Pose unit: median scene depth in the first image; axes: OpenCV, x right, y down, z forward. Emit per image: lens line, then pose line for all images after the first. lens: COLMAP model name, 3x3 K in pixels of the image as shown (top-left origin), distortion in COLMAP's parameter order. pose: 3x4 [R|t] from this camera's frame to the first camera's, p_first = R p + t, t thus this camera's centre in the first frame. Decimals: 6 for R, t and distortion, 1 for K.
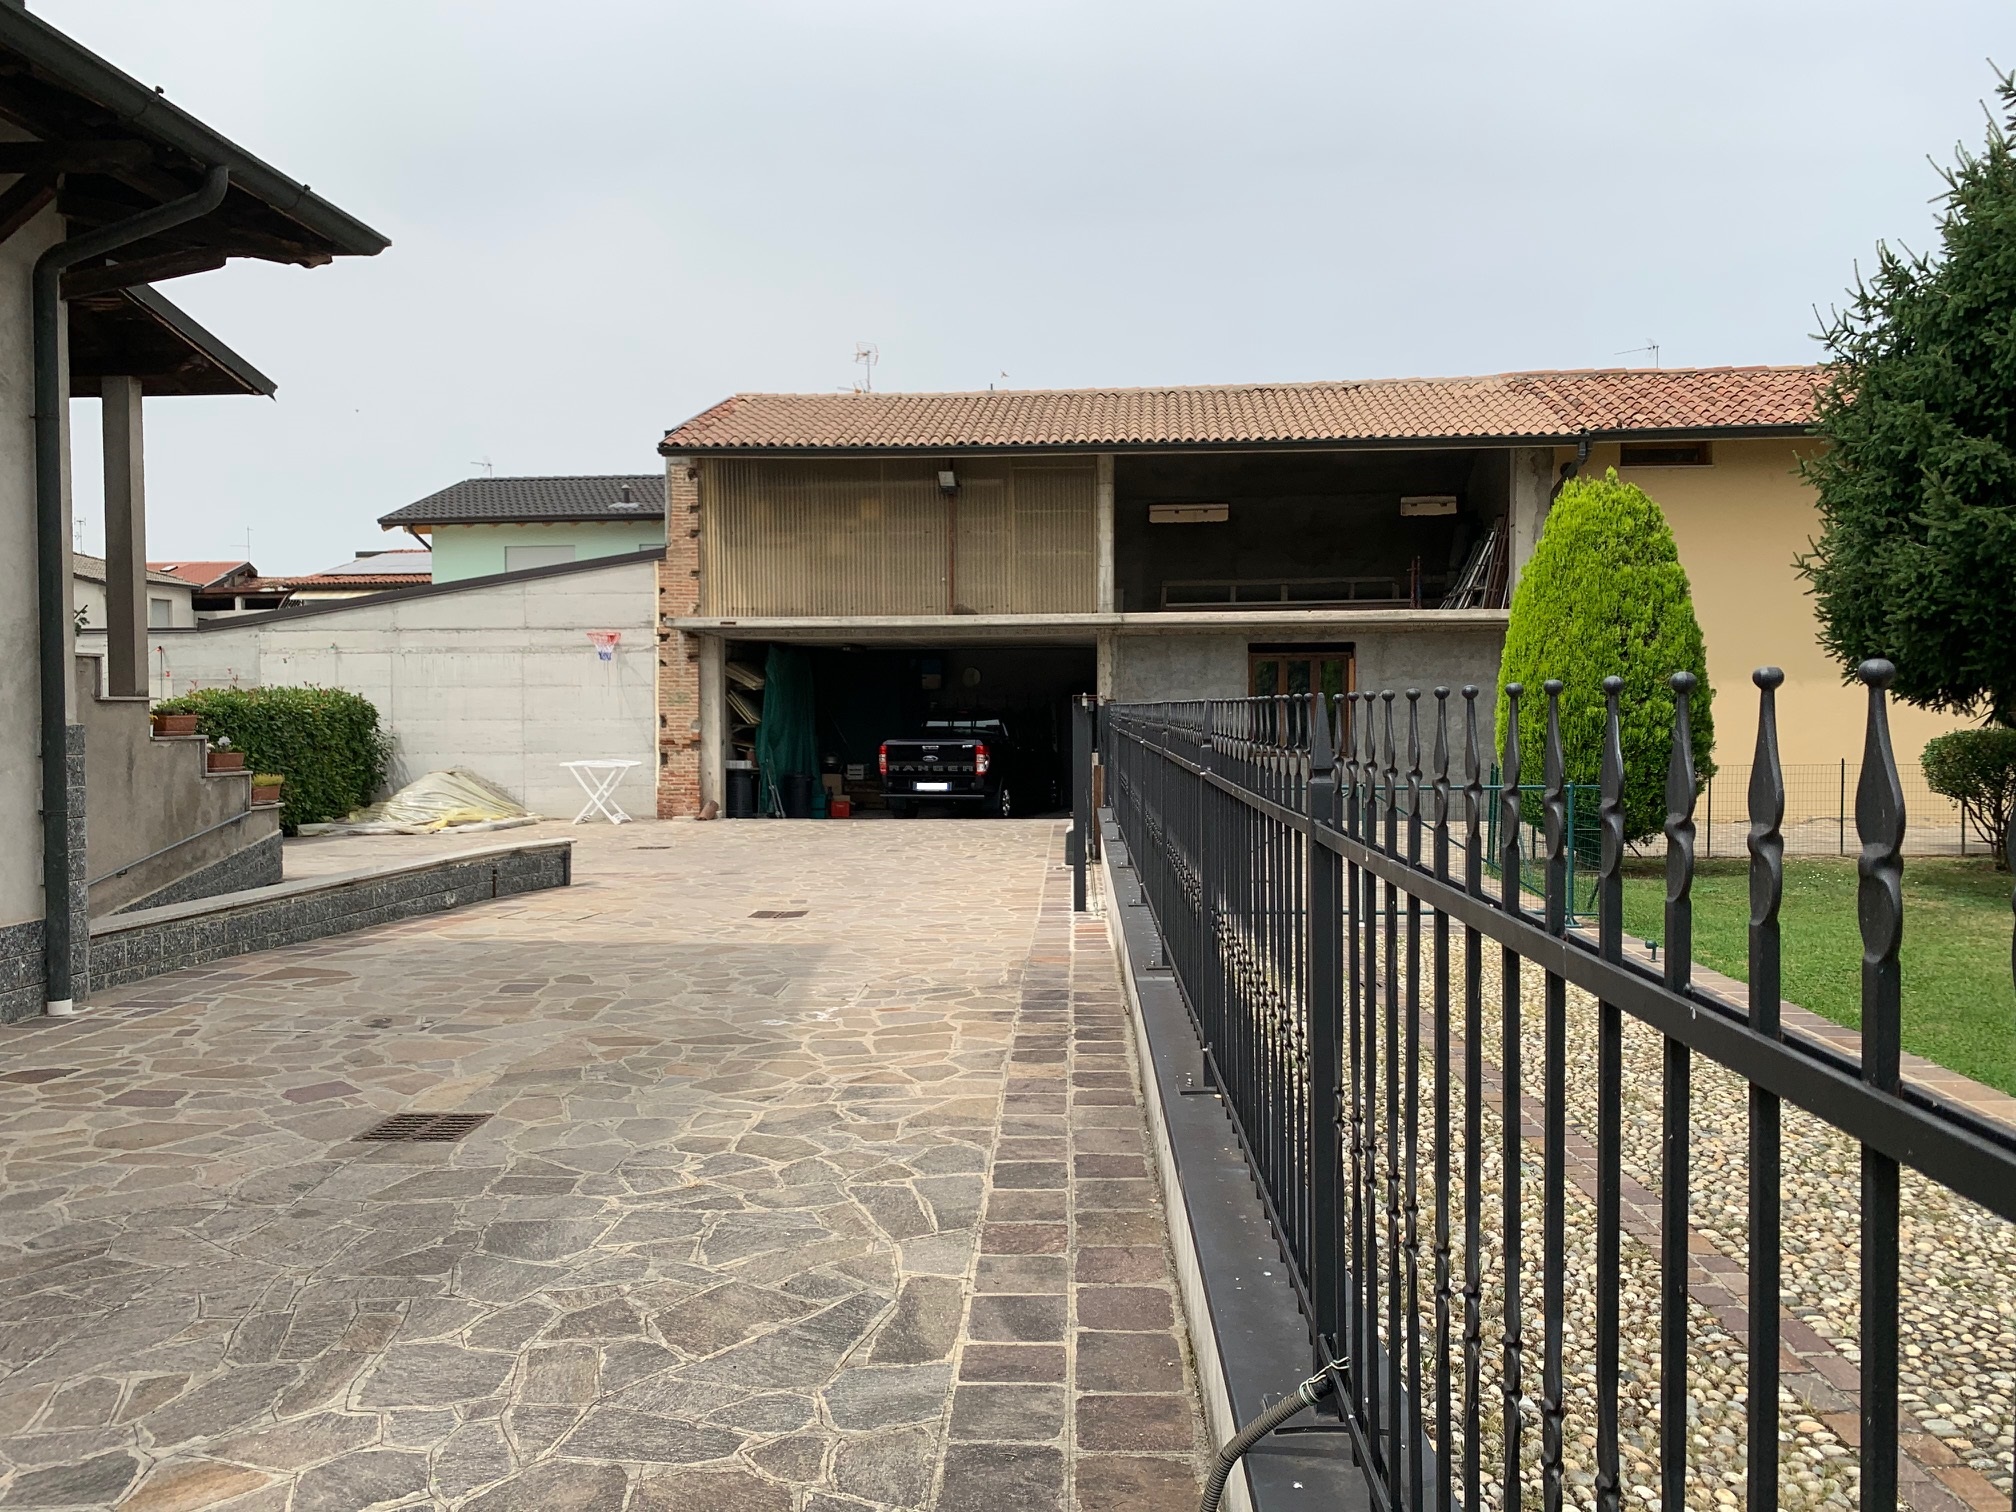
lens RADIAL K [[1546.6, 0, 1007.3], [0, 1546.6, 752.4], [0, 0, 1]] dist [0.007522, -0.000007]
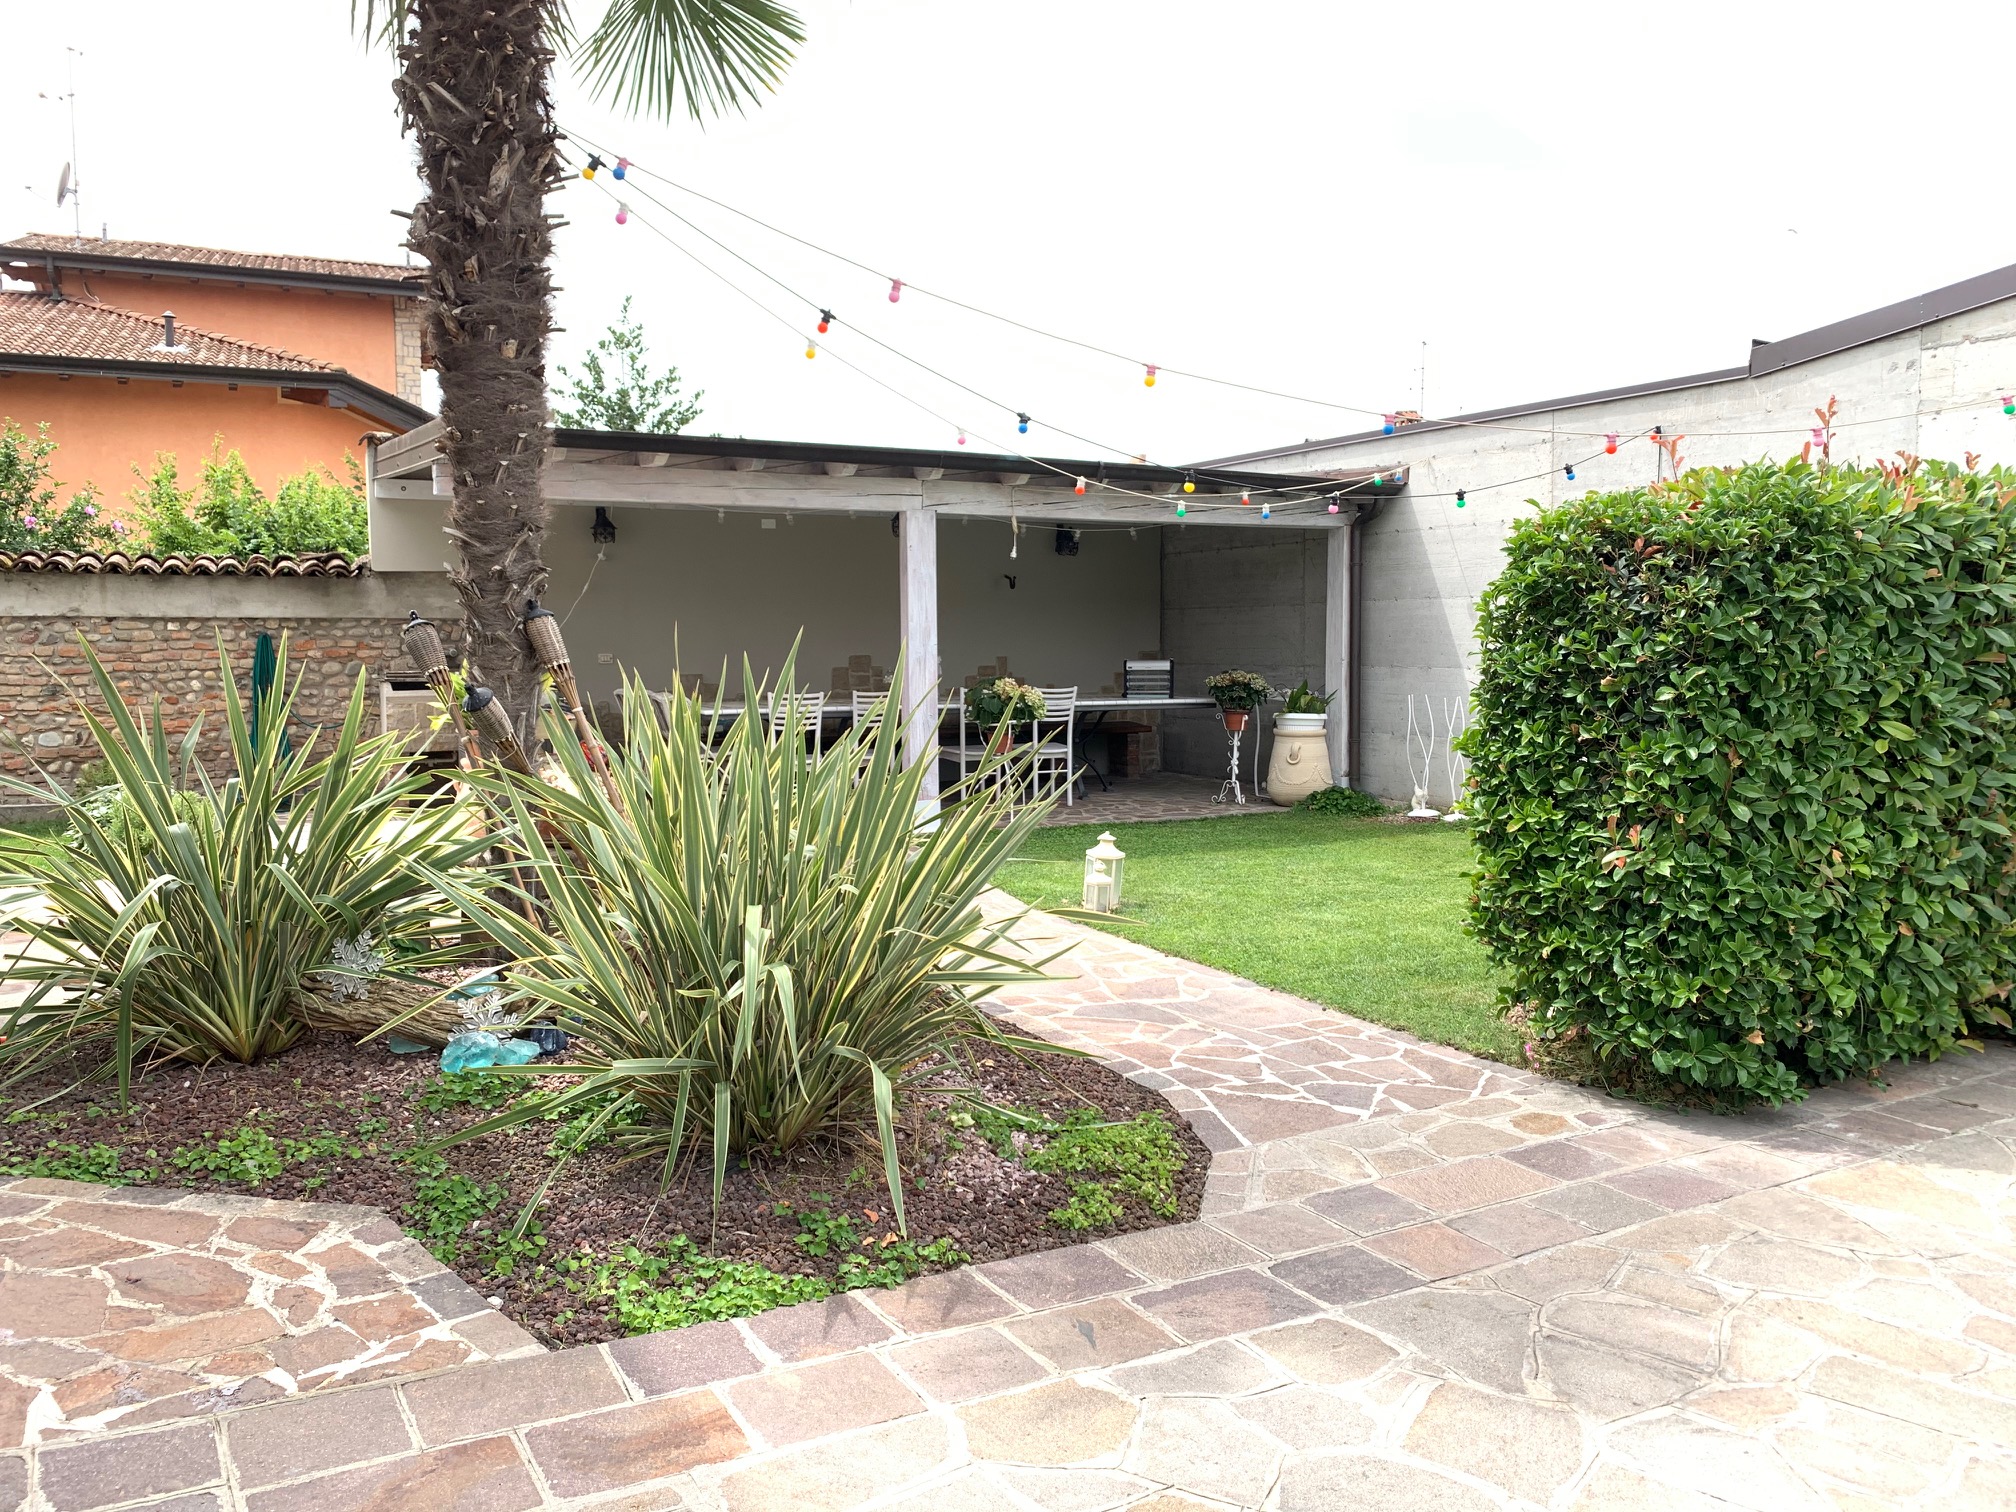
lens RADIAL K [[1546.6, 0, 1003.6], [0, 1546.6, 756.1], [0, 0, 1]] dist [0.007522, -0.000007]
pose [[0.565756, 0.060383, -0.822359, -0.382436], [-0.023418, 0.998089, 0.057175, -0.004339], [0.824240, -0.013089, 0.566090, 0.785111]]
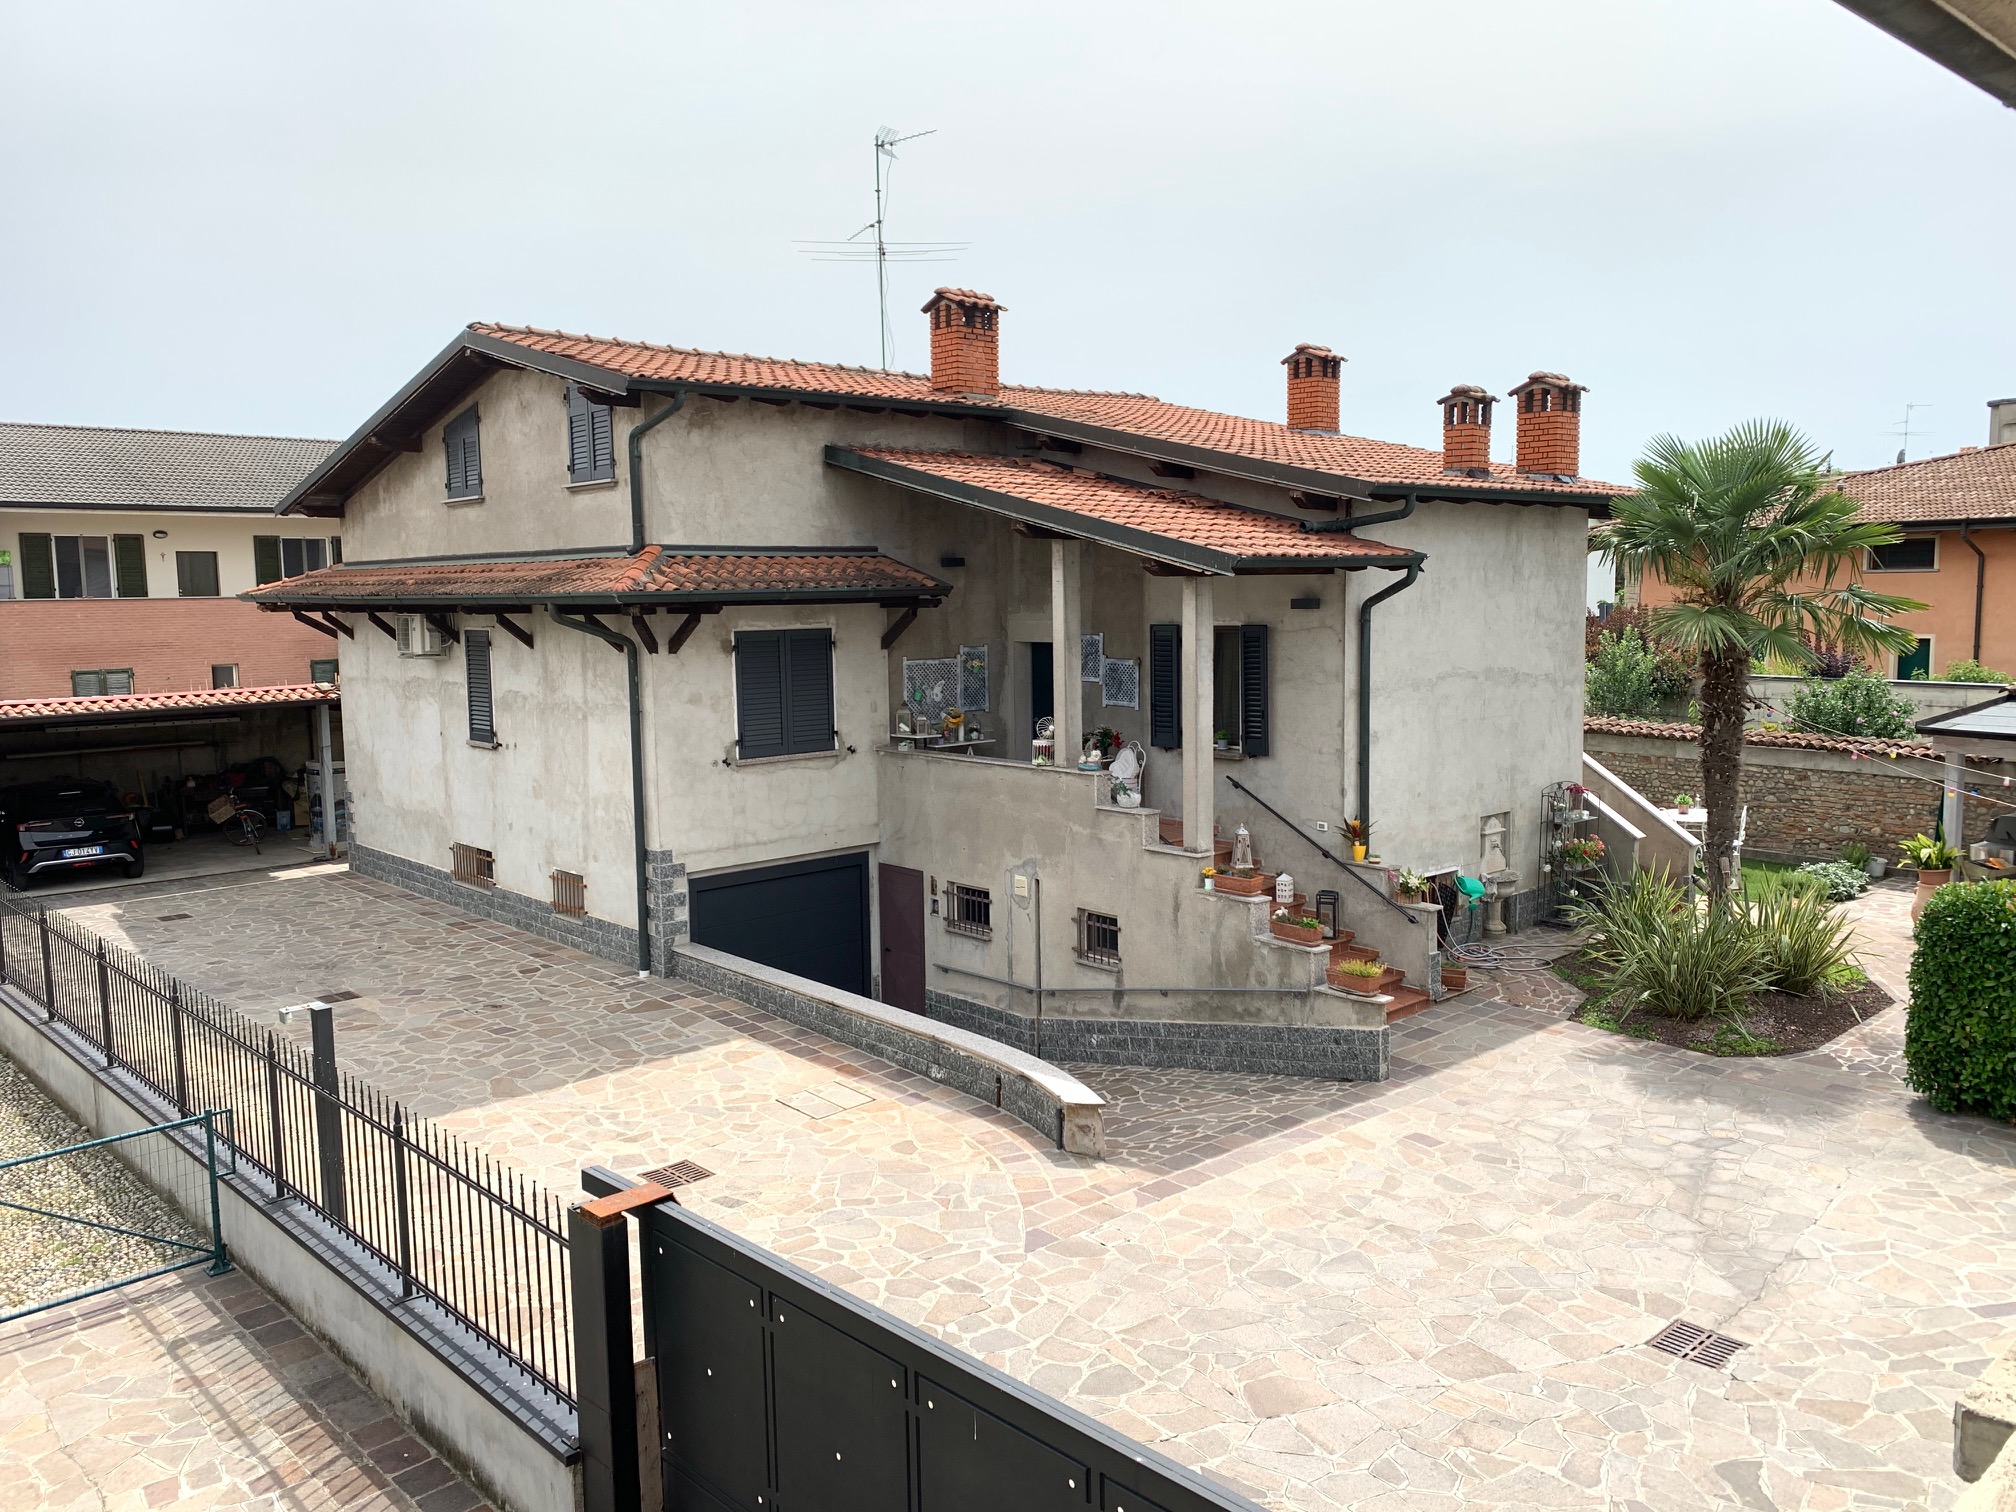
lens RADIAL K [[1546.6, 0, 1006.0], [0, 1546.6, 755.1], [0, 0, 1]] dist [0.007522, -0.000007]
pose [[-0.694809, 0.089267, -0.713633, 0.236510], [-0.005692, 0.991553, 0.129574, -0.175828], [0.719172, 0.094091, -0.688432, 1.167301]]
